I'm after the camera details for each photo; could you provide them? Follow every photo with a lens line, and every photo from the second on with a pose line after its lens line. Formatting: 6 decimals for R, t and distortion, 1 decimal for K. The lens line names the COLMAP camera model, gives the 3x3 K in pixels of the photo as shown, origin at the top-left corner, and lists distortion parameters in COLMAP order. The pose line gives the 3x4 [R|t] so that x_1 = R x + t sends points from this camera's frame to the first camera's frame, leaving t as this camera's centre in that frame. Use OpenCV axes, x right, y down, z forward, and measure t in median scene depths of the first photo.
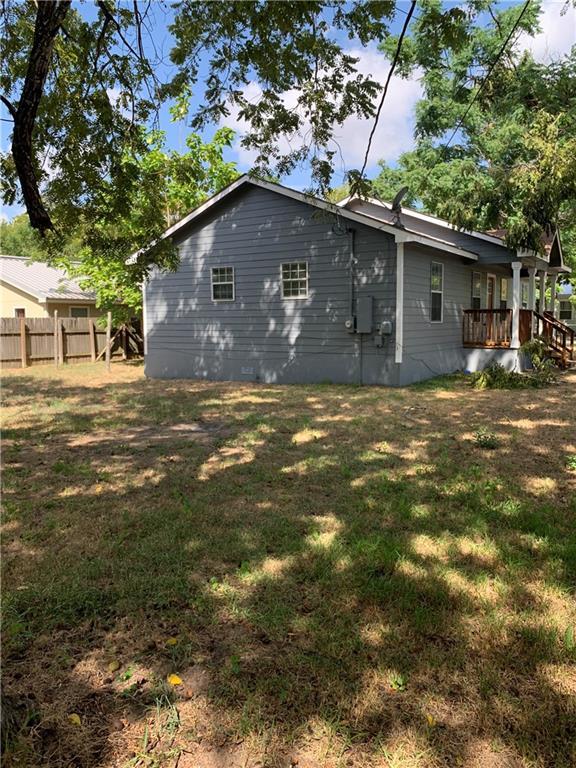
lens RADIAL K [[591.5, 0, 288.0], [0, 591.5, 384.0], [0, 0, 1]] dist [0.058798, -0.080718]
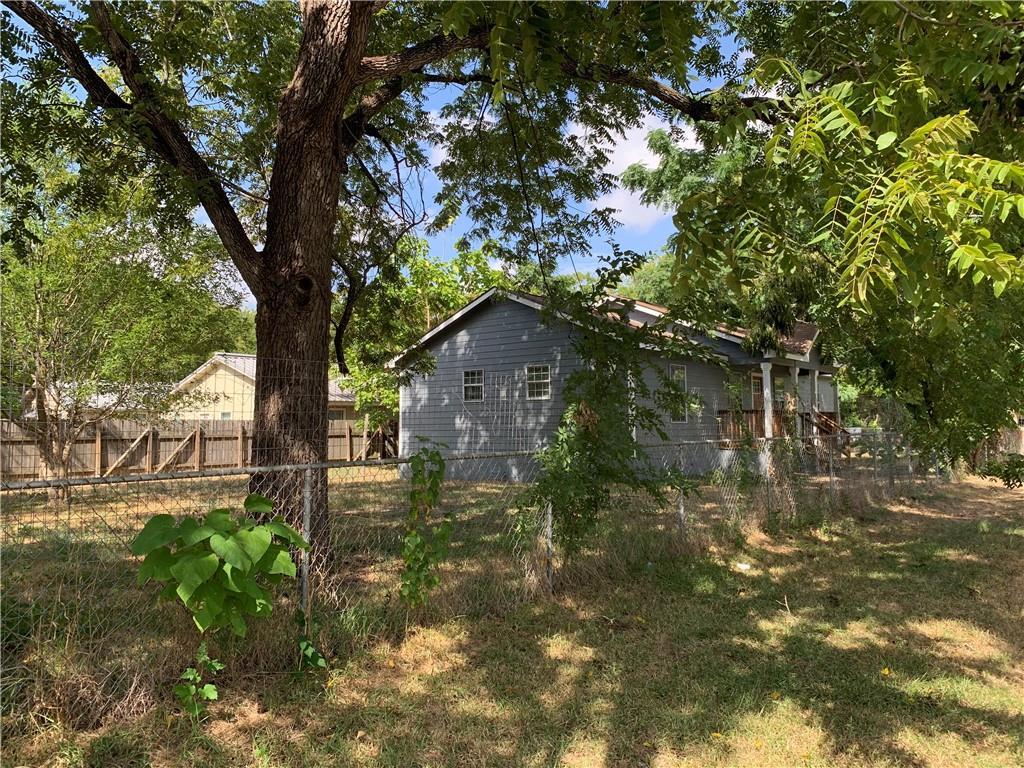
lens RADIAL K [[788.6, 0, 510.0], [0, 788.6, 362.9], [0, 0, 1]] dist [0.058798, -0.080718]
pose [[0.994696, -0.009968, -0.102372, 0.094408], [-0.009469, 0.982192, -0.187642, 0.052821], [0.102420, 0.187616, 0.976888, -0.365404]]
